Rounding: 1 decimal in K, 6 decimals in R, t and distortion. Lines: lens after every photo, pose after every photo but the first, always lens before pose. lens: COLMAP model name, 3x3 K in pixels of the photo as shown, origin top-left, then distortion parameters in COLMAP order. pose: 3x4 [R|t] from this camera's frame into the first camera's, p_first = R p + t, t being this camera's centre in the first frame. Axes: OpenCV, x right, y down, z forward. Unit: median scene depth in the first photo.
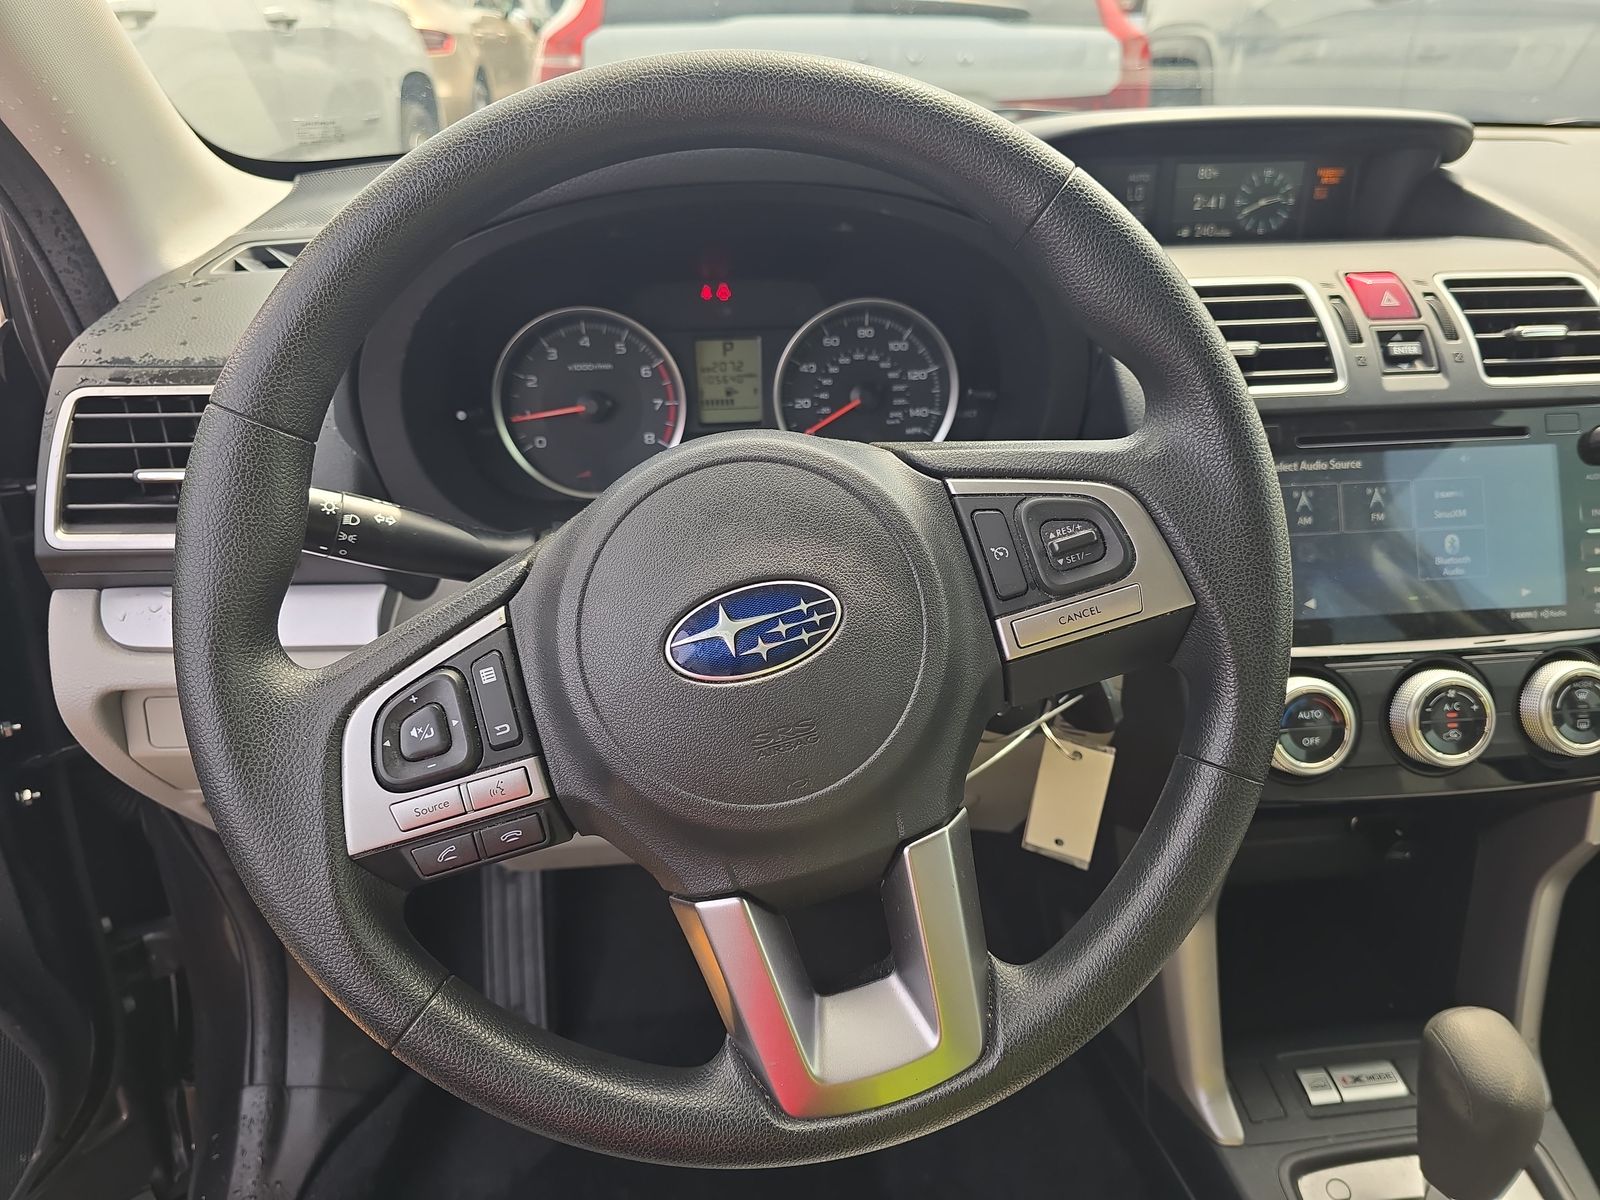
lens RADIAL K [[1085.4, 0, 800.2], [0, 1085.4, 595.4], [0, 0, 1]] dist [0.005536, 0.000315]
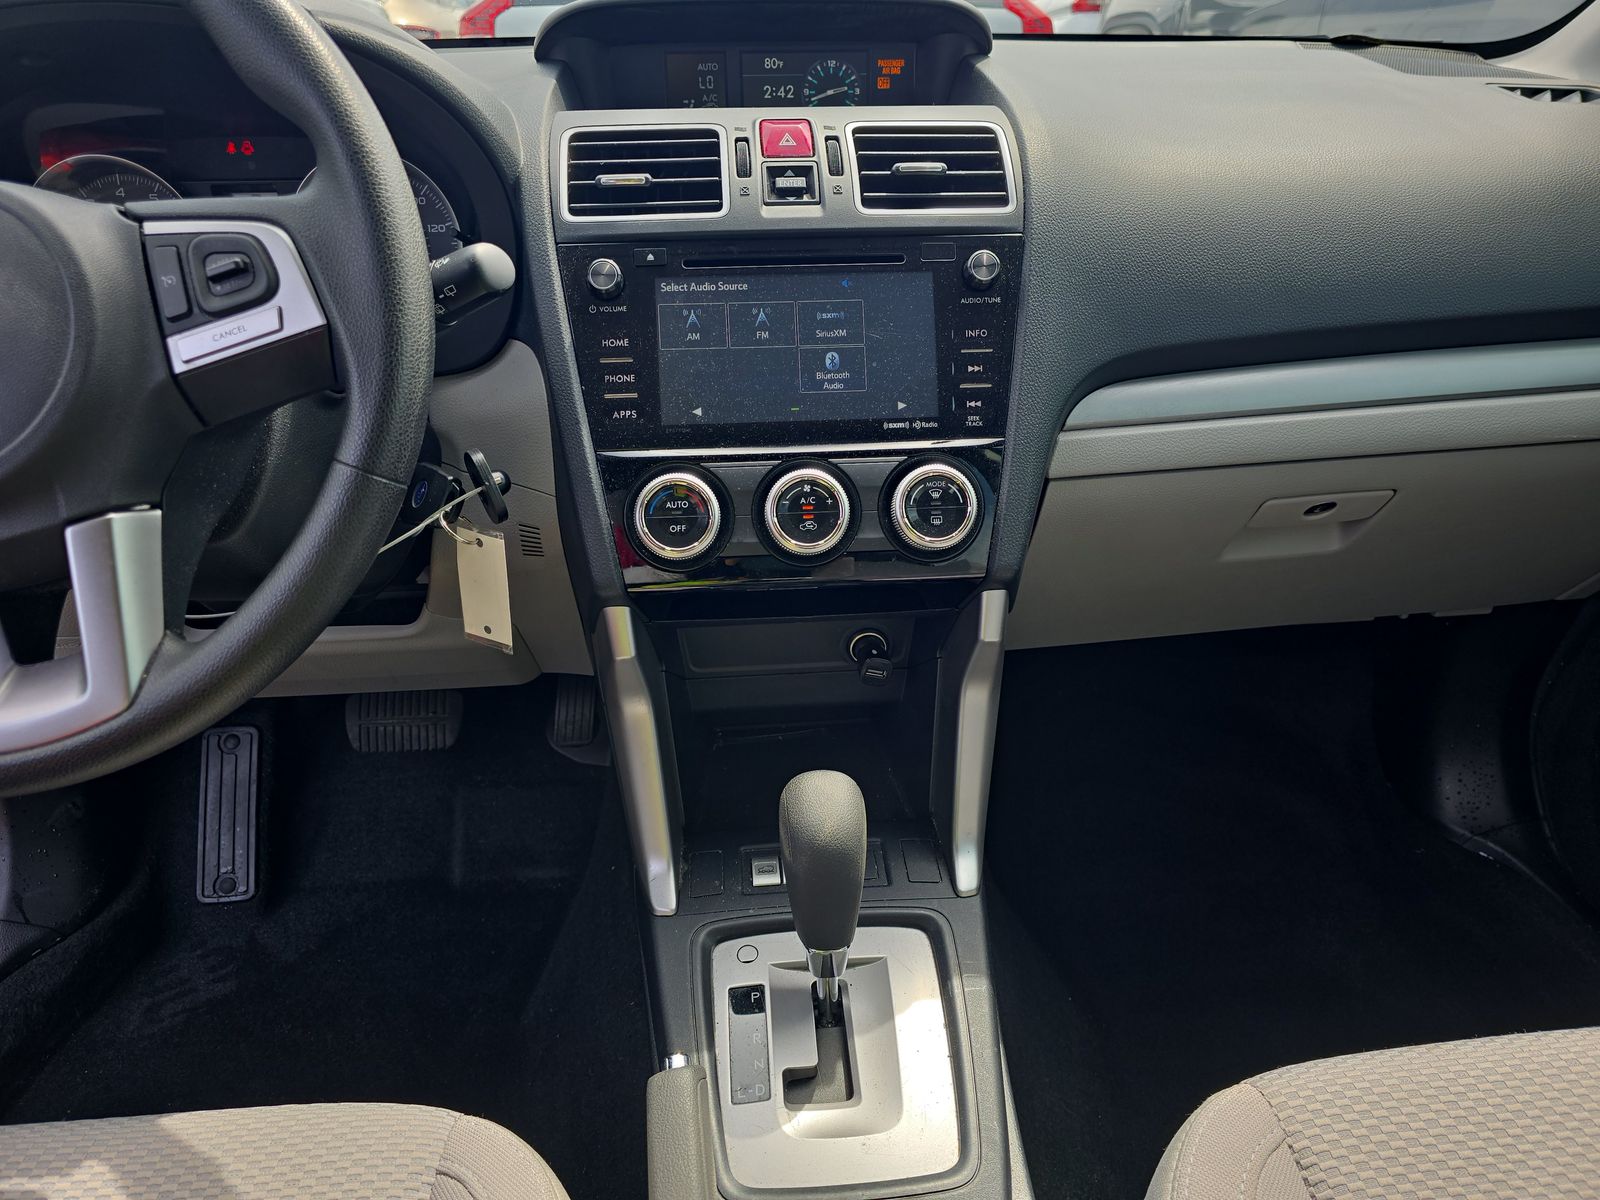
lens RADIAL K [[1064.0, 0, 802.5], [0, 1064.0, 604.4], [0, 0, 1]] dist [0.052139, -0.041890]
pose [[0.999546, 0.010722, -0.028154, 0.606155], [-0.010706, 0.999942, 0.000721, 0.201990], [0.028160, -0.000420, 0.999603, -0.088664]]
